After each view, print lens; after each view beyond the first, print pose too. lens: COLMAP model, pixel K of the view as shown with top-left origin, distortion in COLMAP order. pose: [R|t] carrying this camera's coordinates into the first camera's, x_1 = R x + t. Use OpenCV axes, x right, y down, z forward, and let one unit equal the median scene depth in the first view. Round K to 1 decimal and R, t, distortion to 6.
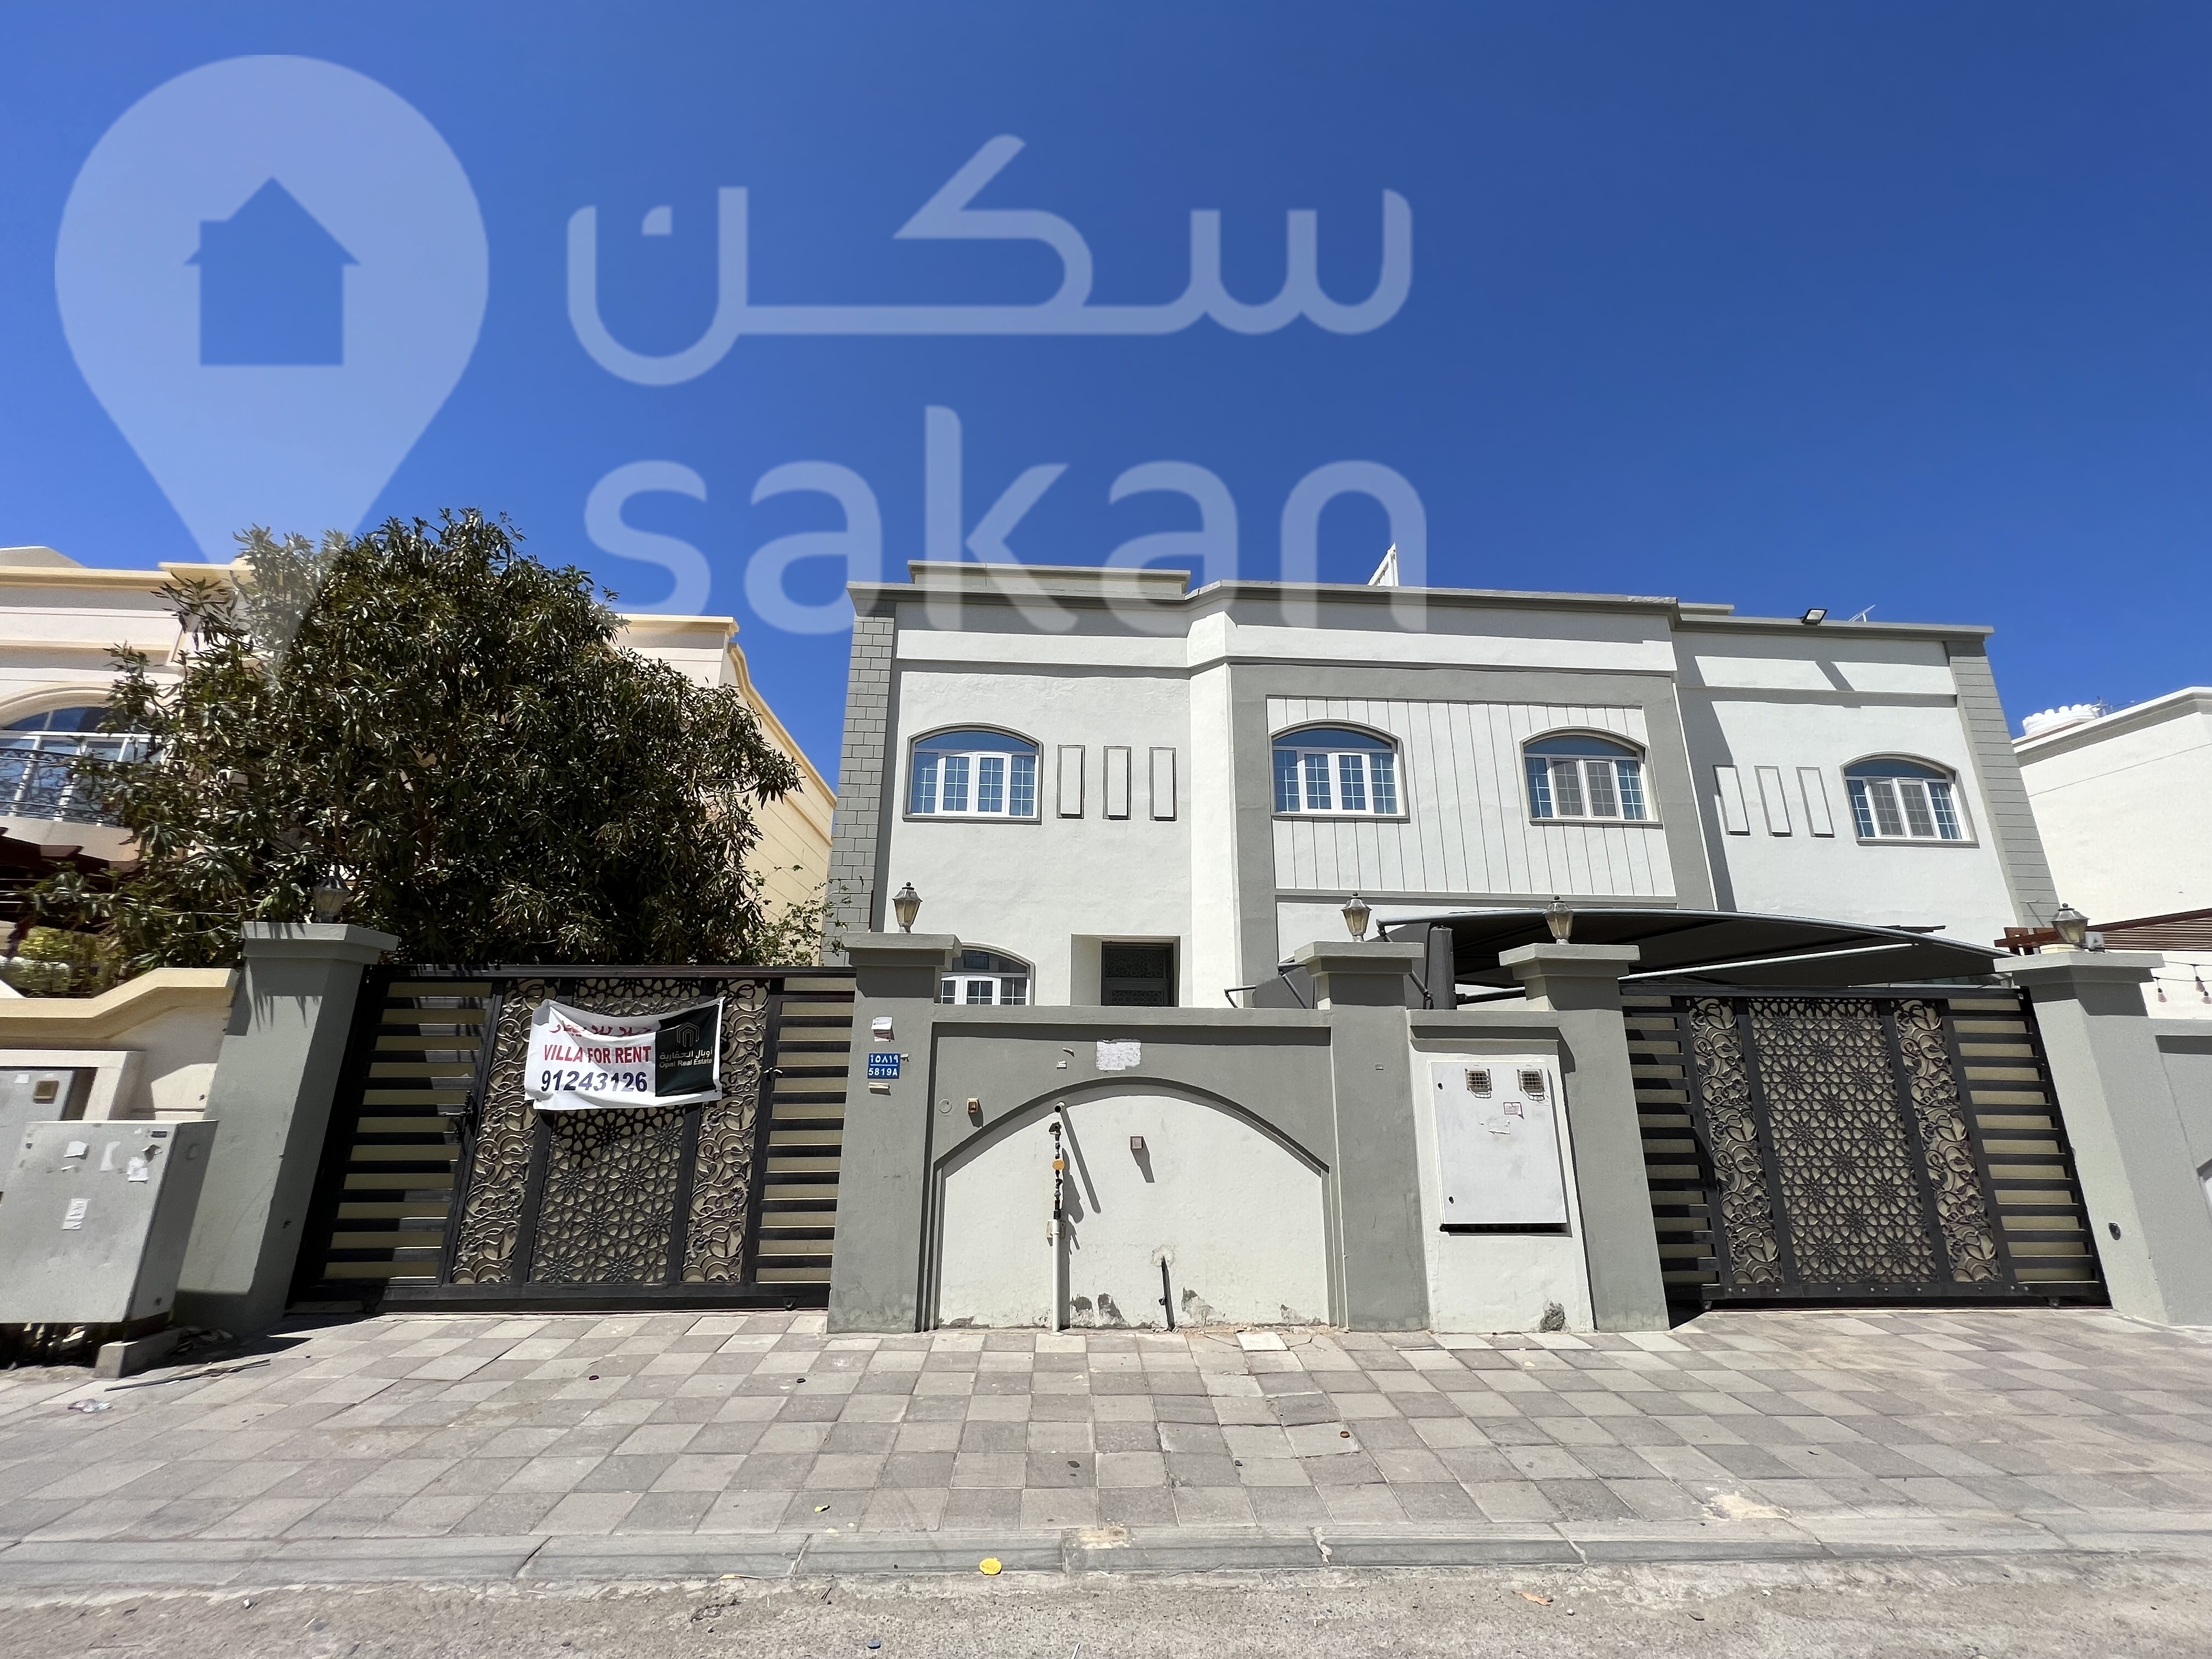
lens RADIAL K [[879.1, 0, 1106.0], [0, 879.1, 829.5], [0, 0, 1]] dist [-0.000248, 0.000193]
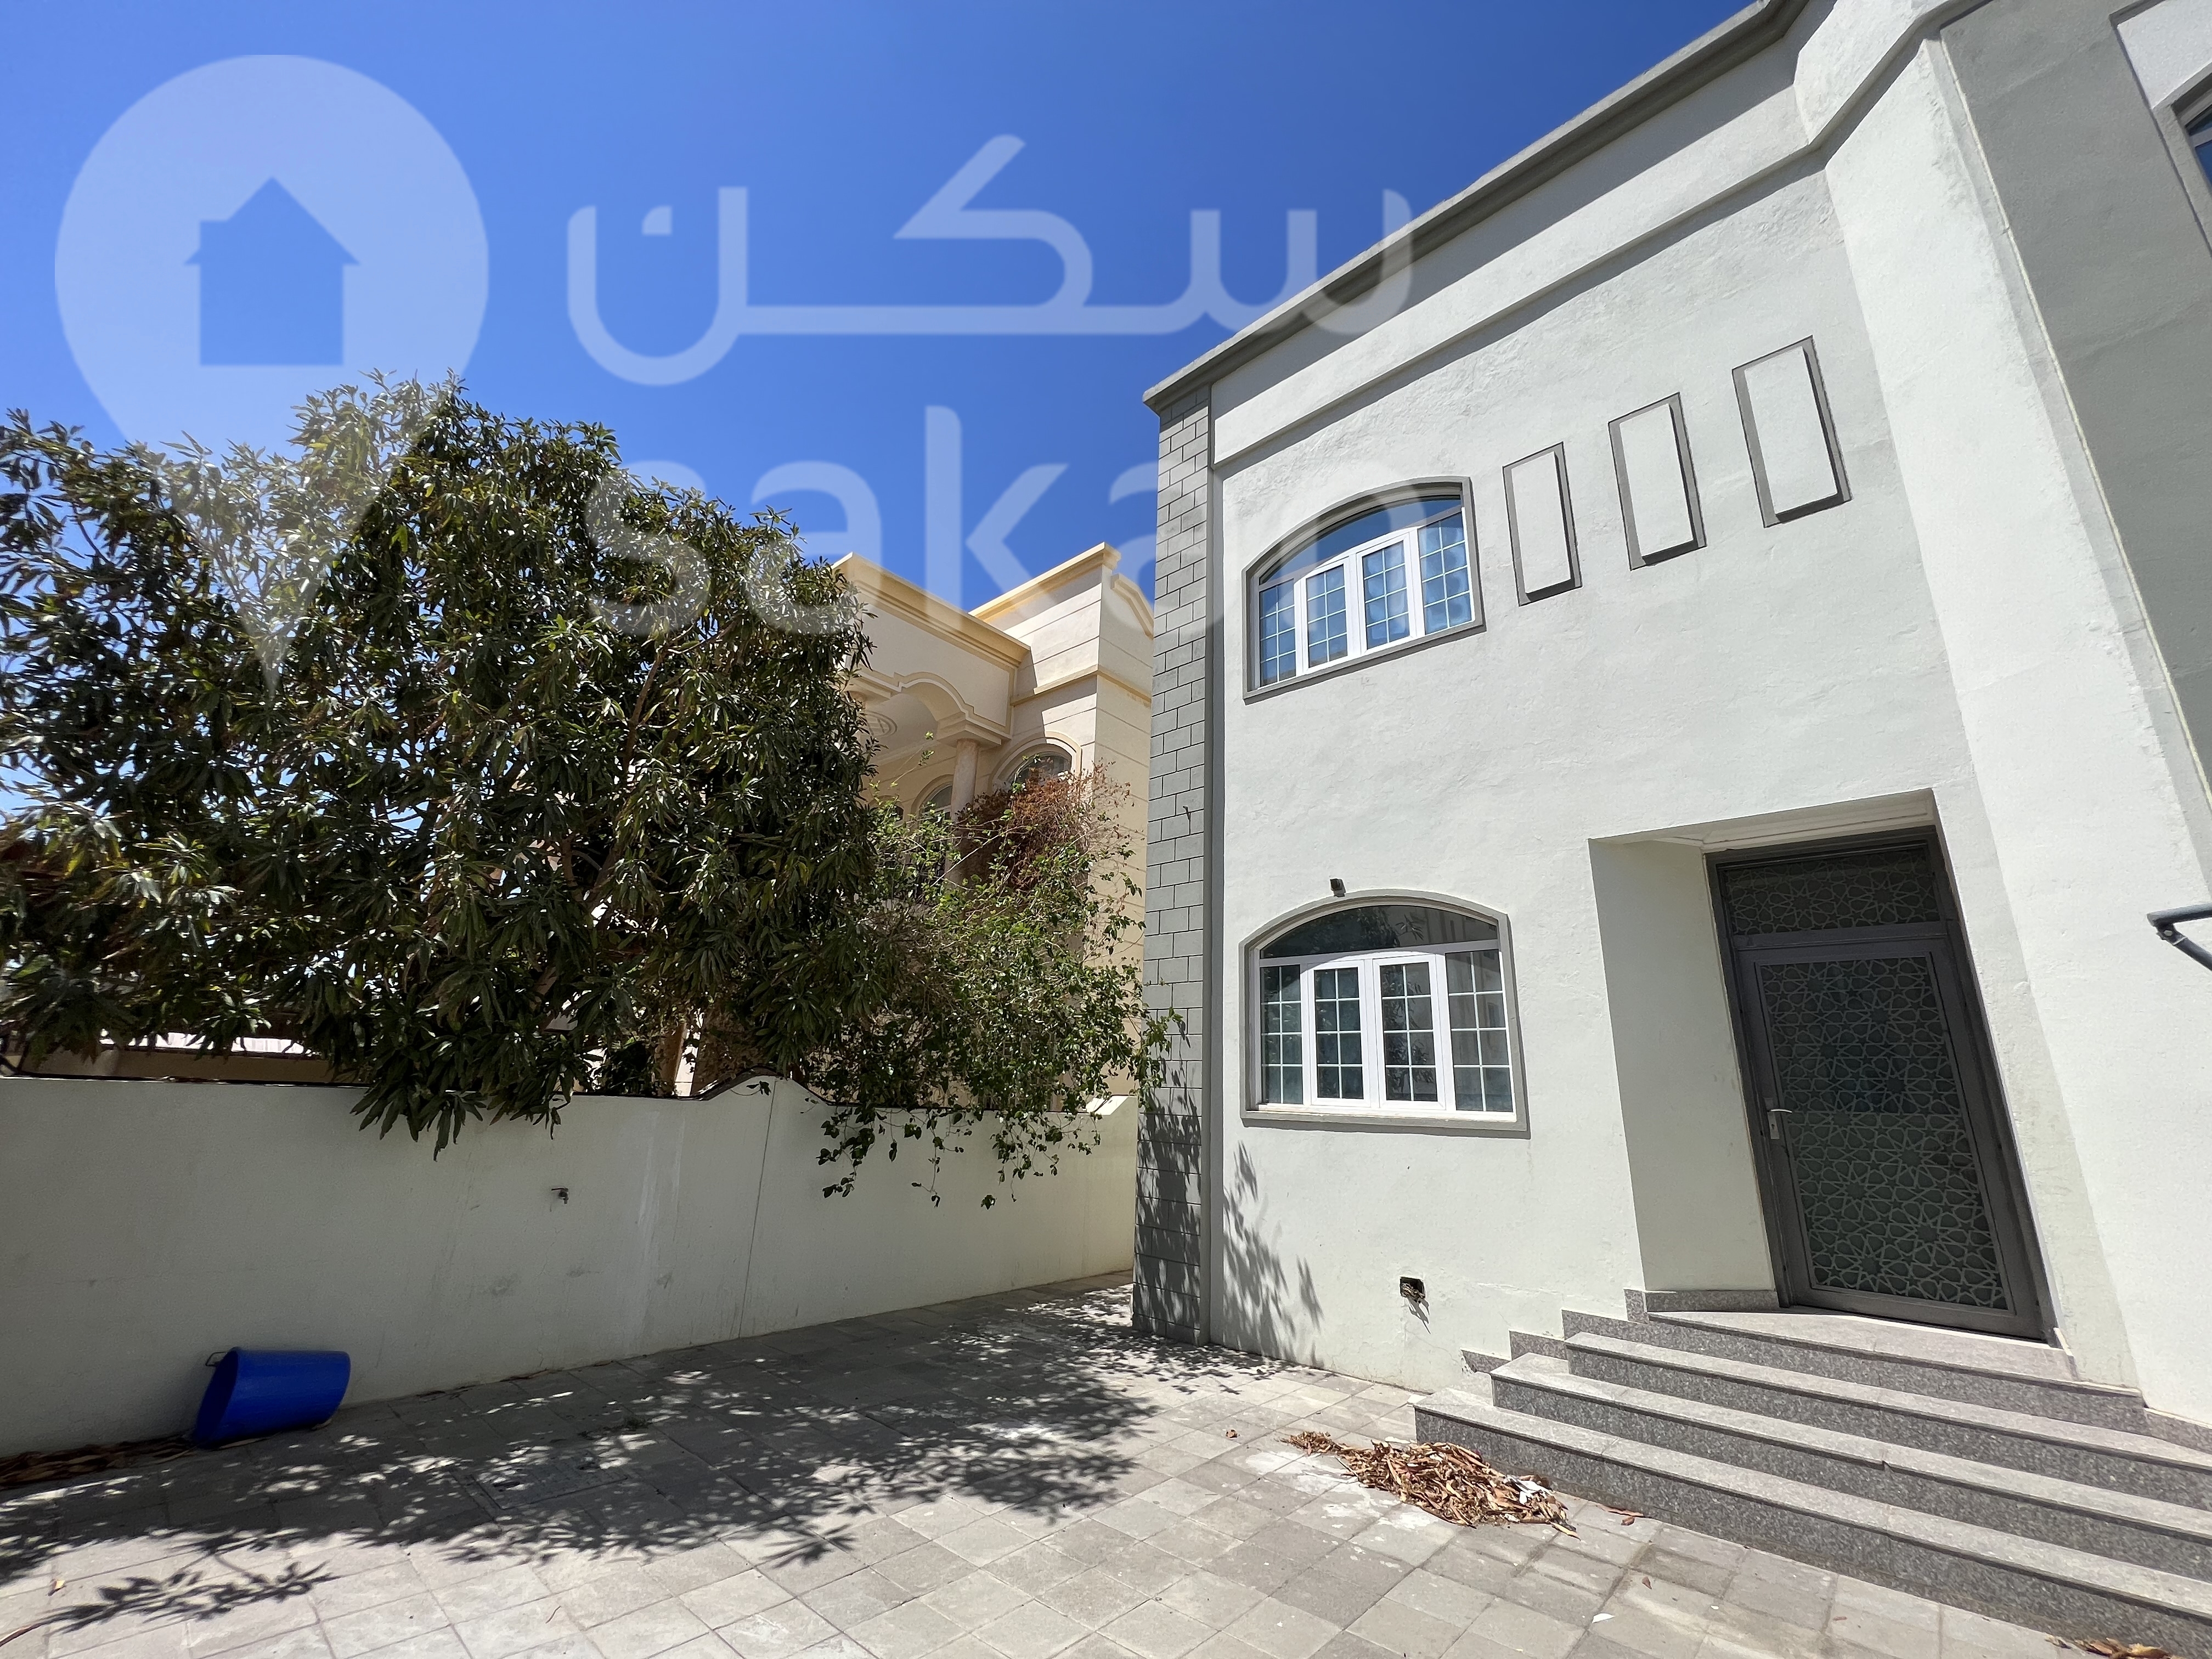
lens RADIAL K [[879.1, 0, 1106.0], [0, 879.1, 829.5], [0, 0, 1]] dist [-0.000248, 0.000193]
pose [[0.699345, -0.187270, -0.689816, 0.090906], [0.149634, 0.982042, -0.114902, 0.124637], [0.698946, -0.022864, 0.714809, 0.504452]]
